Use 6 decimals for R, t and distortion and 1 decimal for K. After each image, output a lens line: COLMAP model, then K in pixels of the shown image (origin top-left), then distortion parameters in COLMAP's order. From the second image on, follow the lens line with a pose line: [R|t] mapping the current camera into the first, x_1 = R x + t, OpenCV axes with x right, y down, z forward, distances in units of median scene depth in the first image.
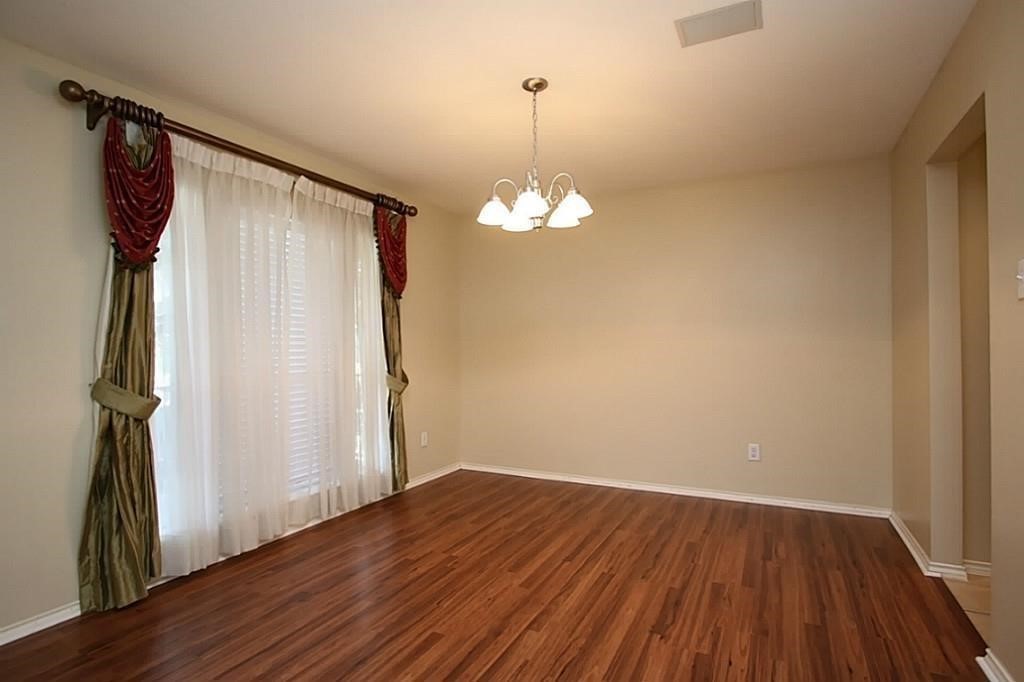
lens RADIAL K [[502.8, 0, 514.6], [0, 502.8, 346.0], [0, 0, 1]] dist [-0.016633, 0.000448]
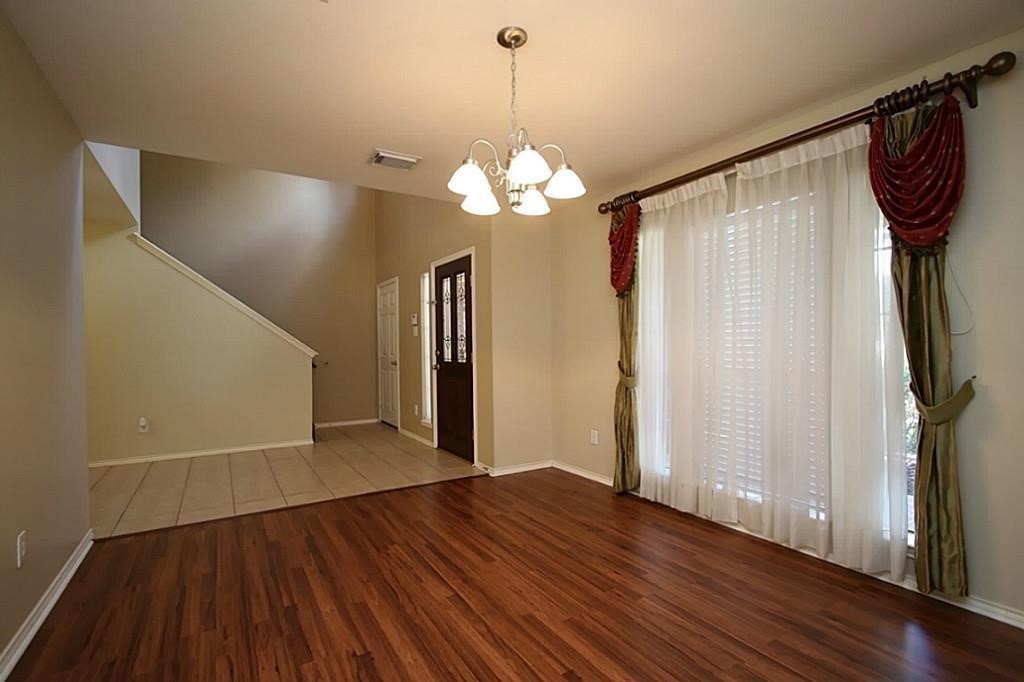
lens RADIAL K [[478.5, 0, 525.6], [0, 478.5, 349.0], [0, 0, 1]] dist [-0.010990, -0.000174]
pose [[-0.491618, 0.016730, -0.870650, 0.772911], [0.013554, 0.999841, 0.011559, -0.001778], [0.870705, -0.006118, -0.491767, 1.466203]]
